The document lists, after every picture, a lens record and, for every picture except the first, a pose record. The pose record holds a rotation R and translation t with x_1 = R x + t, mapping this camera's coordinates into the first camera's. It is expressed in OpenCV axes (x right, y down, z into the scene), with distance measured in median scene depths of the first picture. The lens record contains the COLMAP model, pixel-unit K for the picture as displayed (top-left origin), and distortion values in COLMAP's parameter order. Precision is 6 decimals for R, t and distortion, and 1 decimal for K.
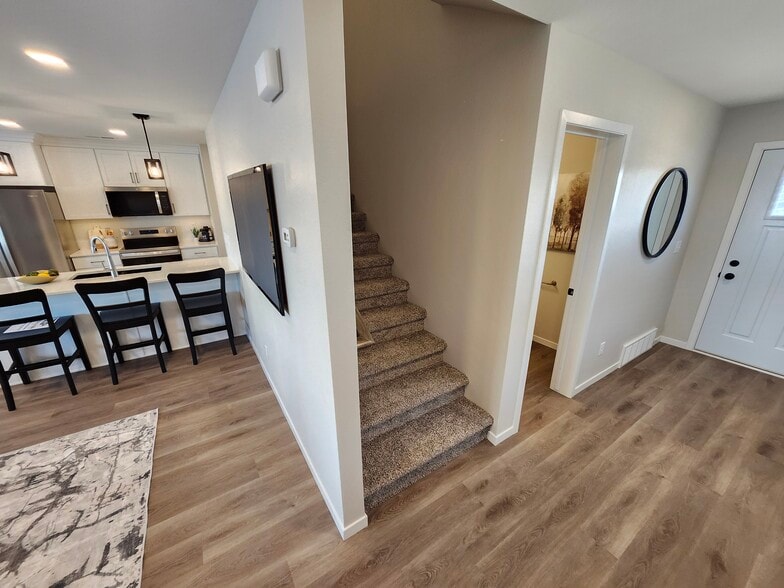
lens RADIAL K [[309.7, 0, 389.3], [0, 309.7, 297.2], [0, 0, 1]] dist [0.000890, 0.000367]
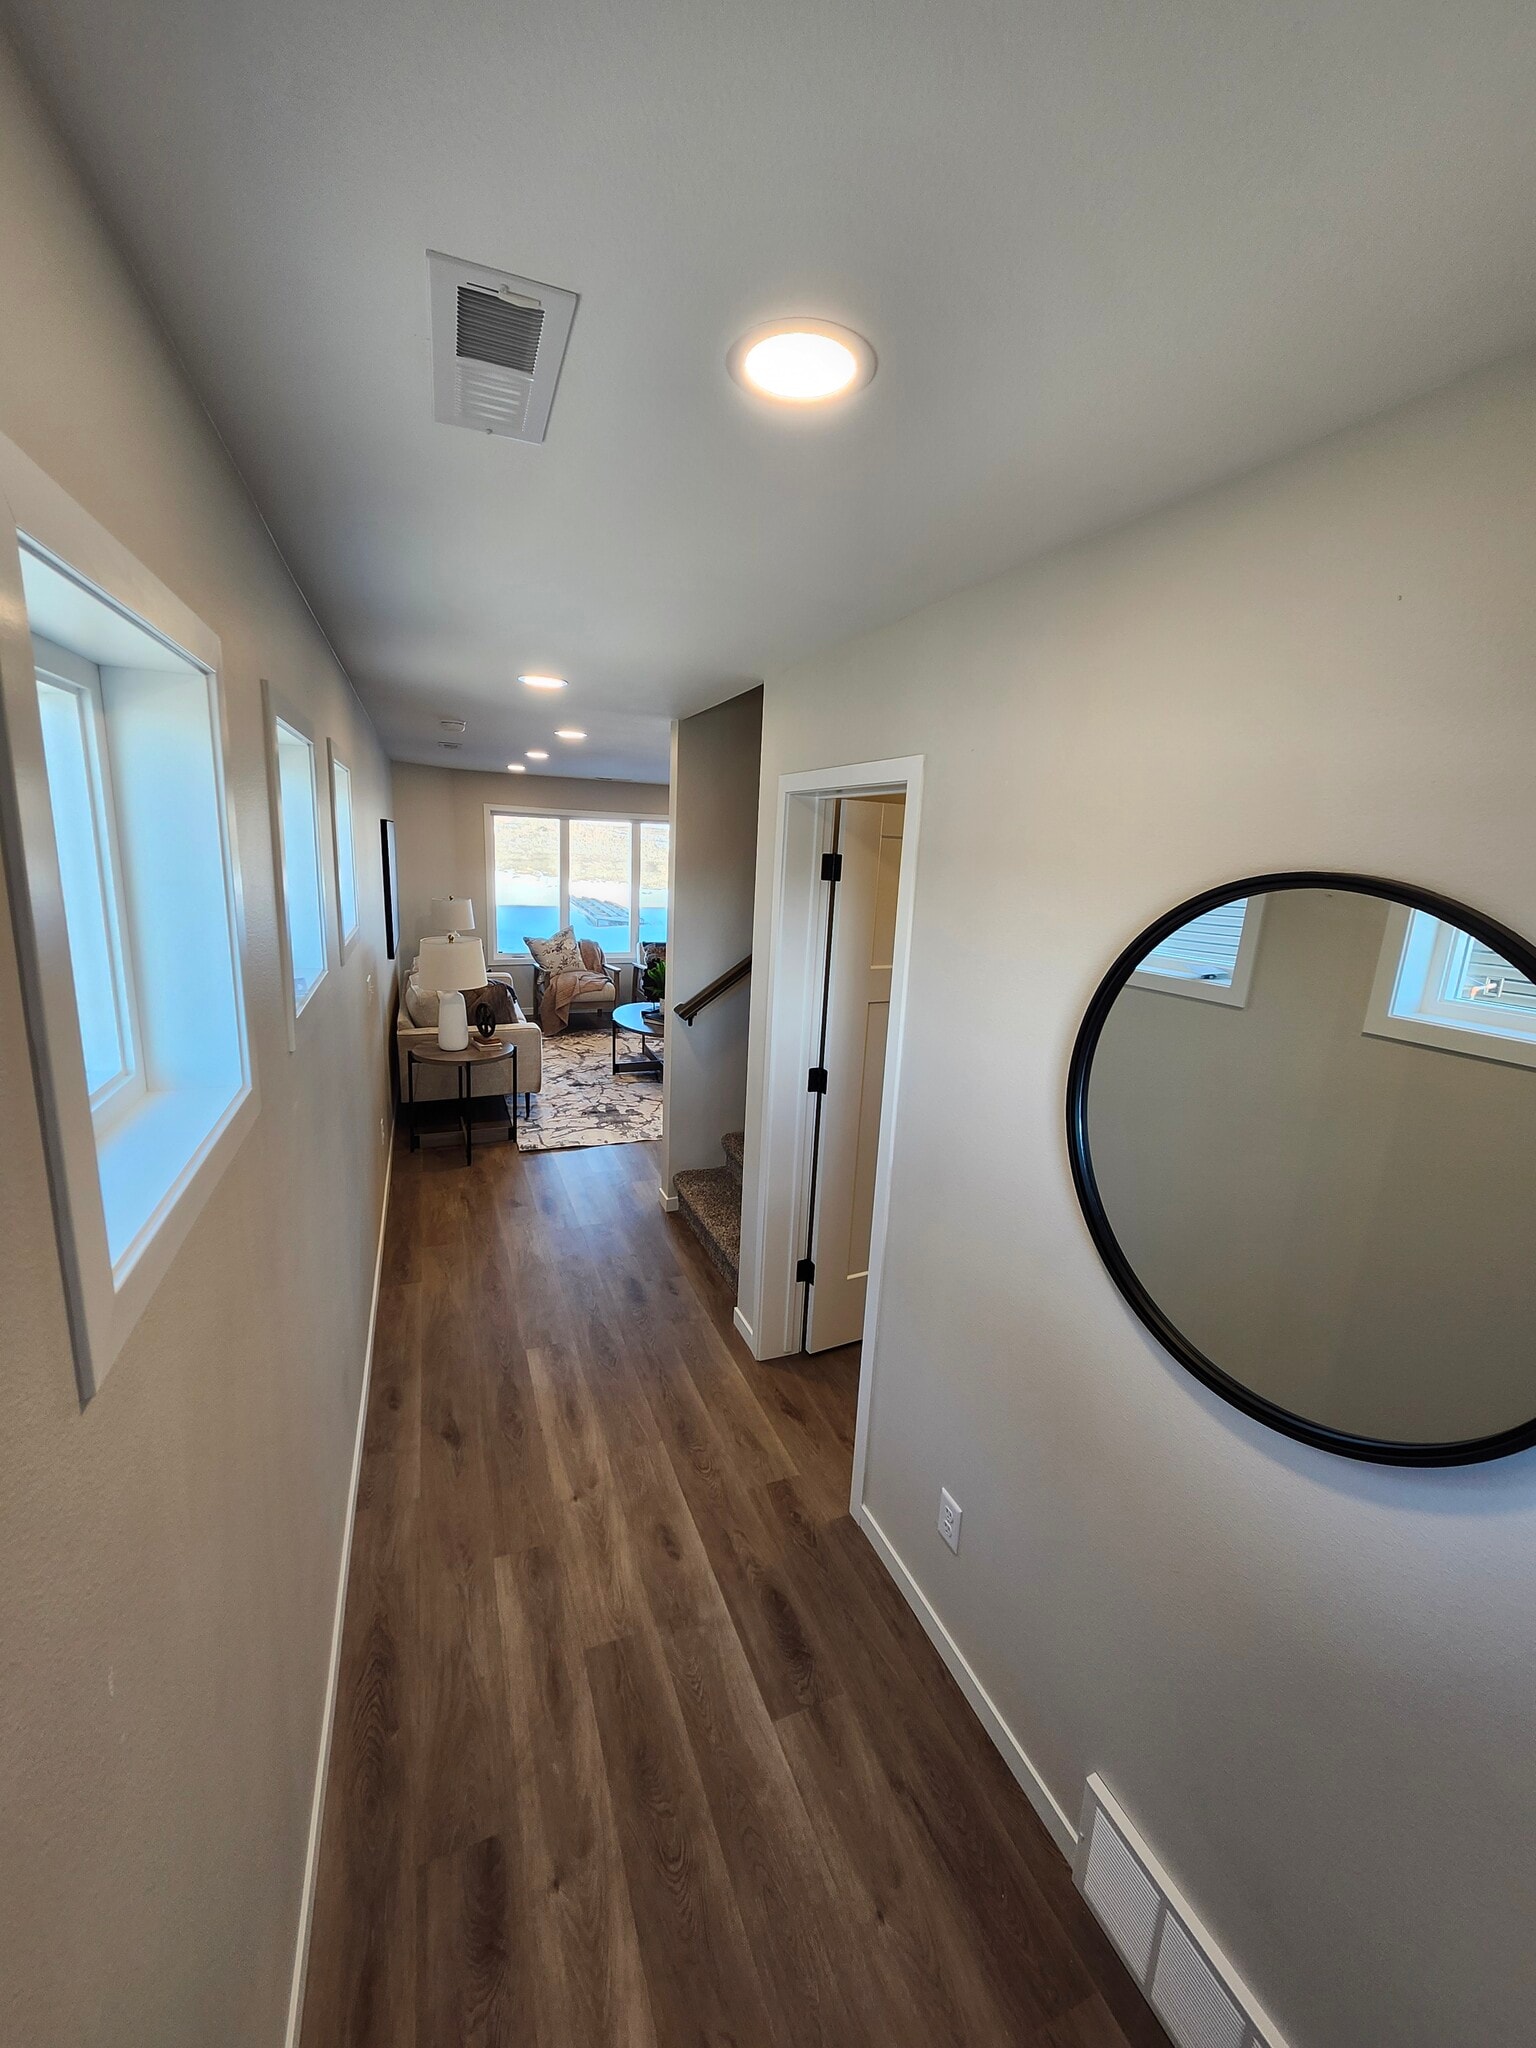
lens RADIAL K [[809.1, 0, 758.7], [0, 809.1, 1014.2], [0, 0, 1]] dist [0.000890, 0.000367]
pose [[-0.189115, 0.203905, -0.960551, 1.555277], [-0.356975, 0.896999, 0.260696, -0.408444], [0.914770, 0.392194, -0.096847, 0.912358]]
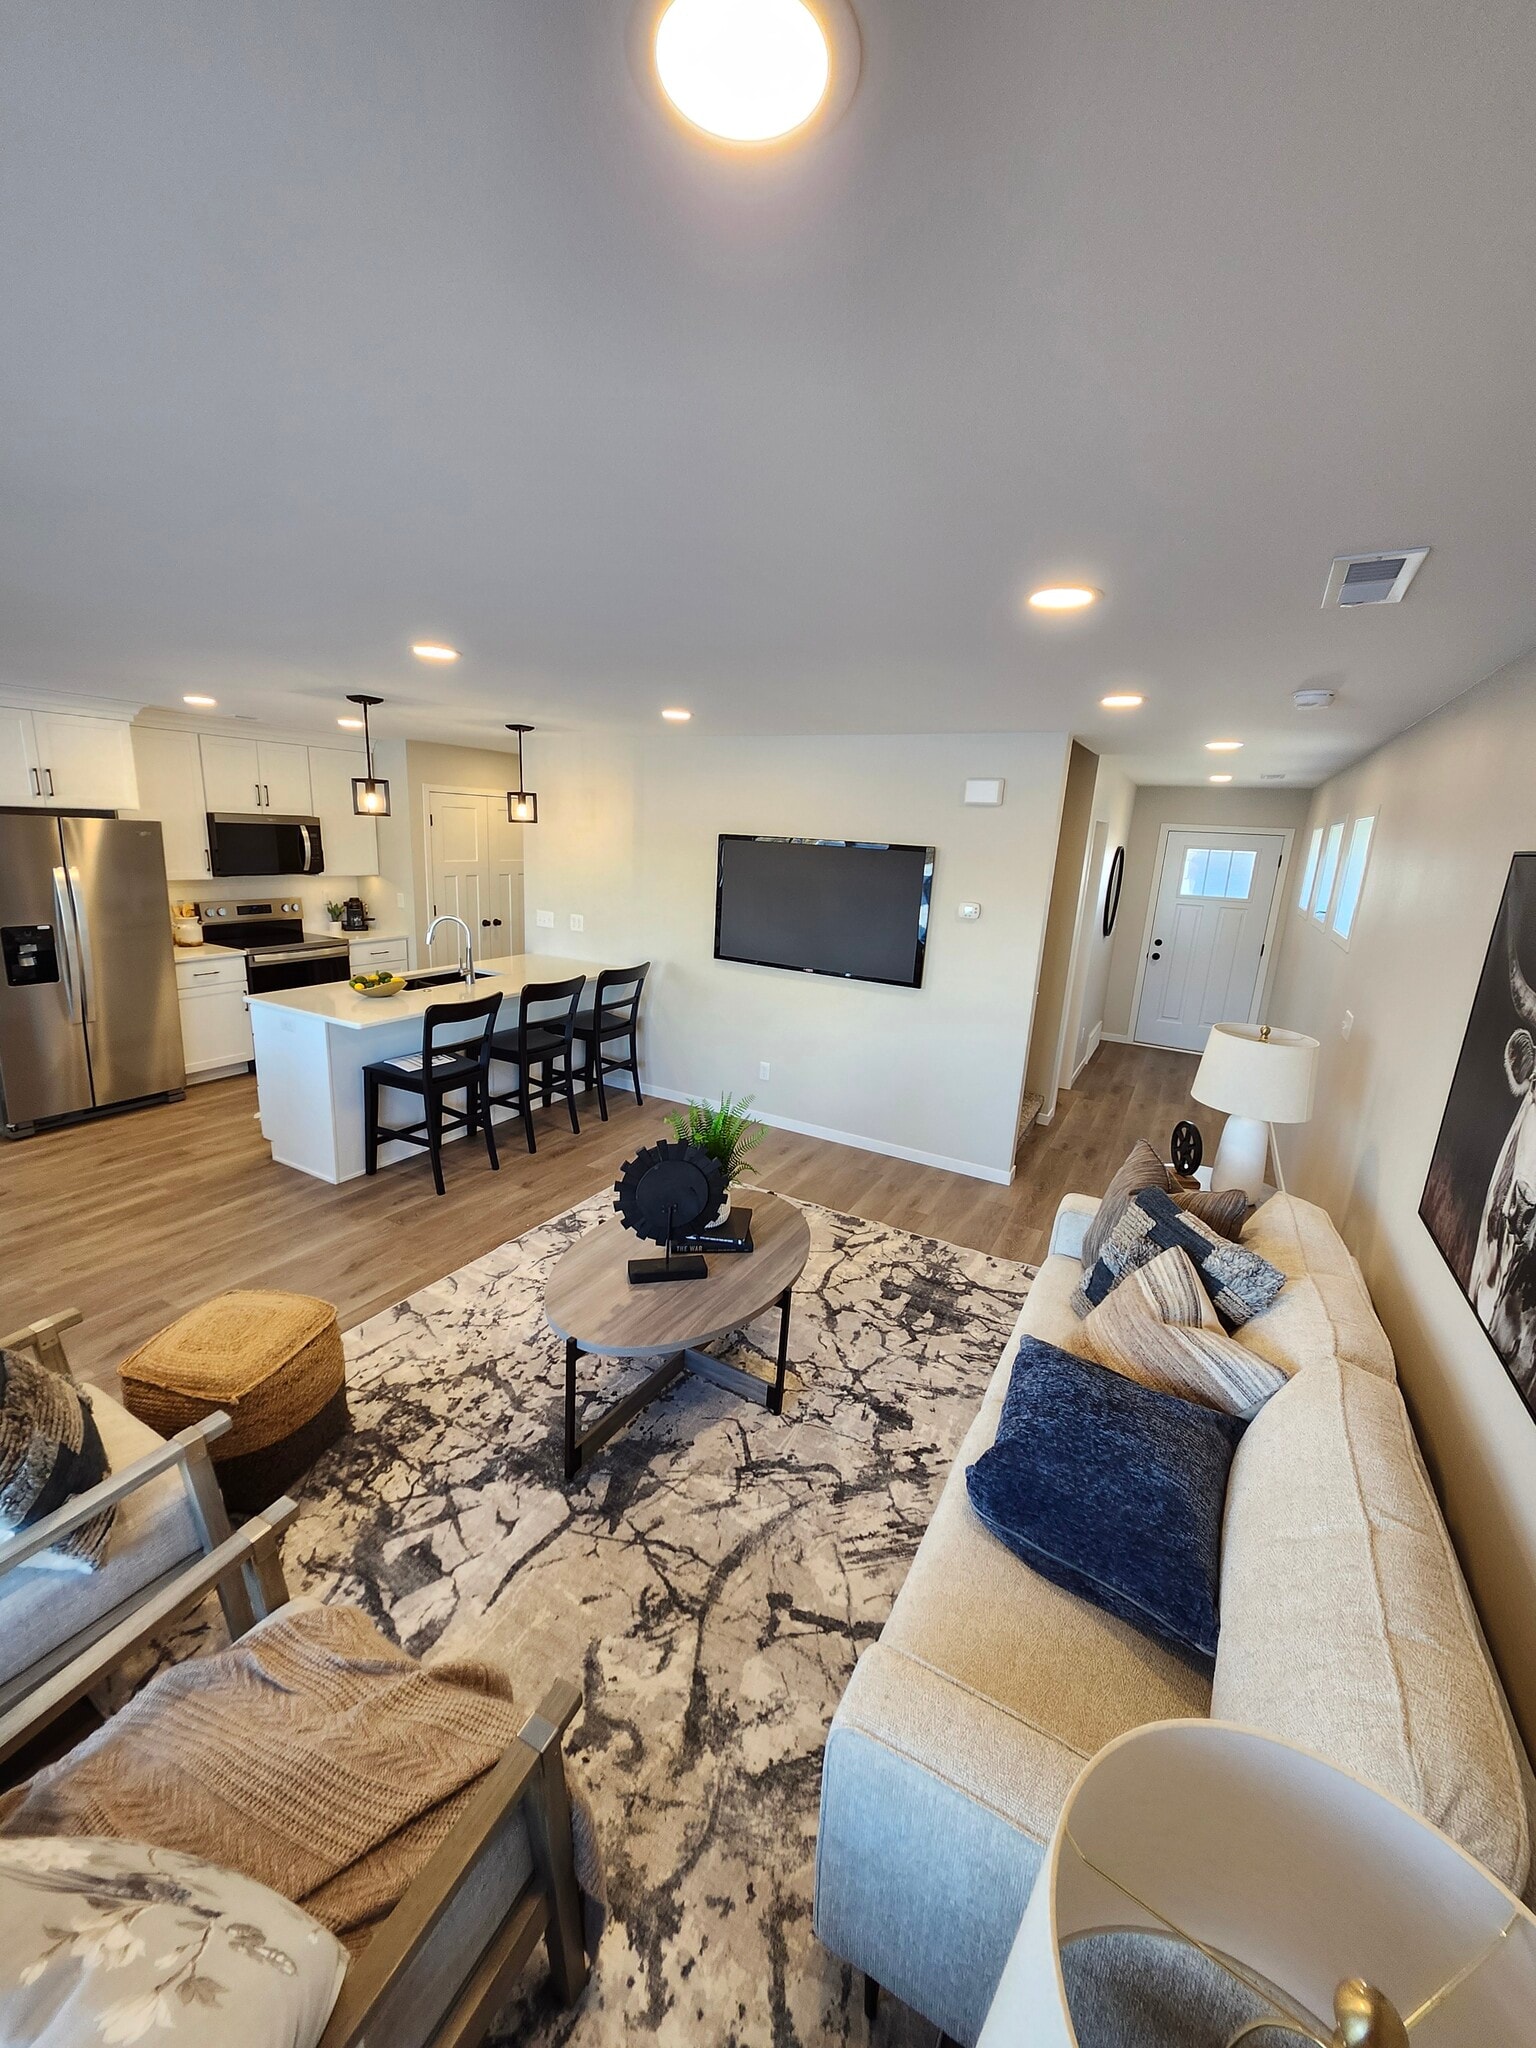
lens RADIAL K [[809.1, 0, 758.7], [0, 809.1, 1014.2], [0, 0, 1]] dist [0.000890, 0.000367]
pose [[0.881287, -0.057503, 0.469071, -1.533392], [0.097965, 0.993238, -0.062297, 0.191663], [-0.462317, 0.100854, 0.880961, -0.800548]]
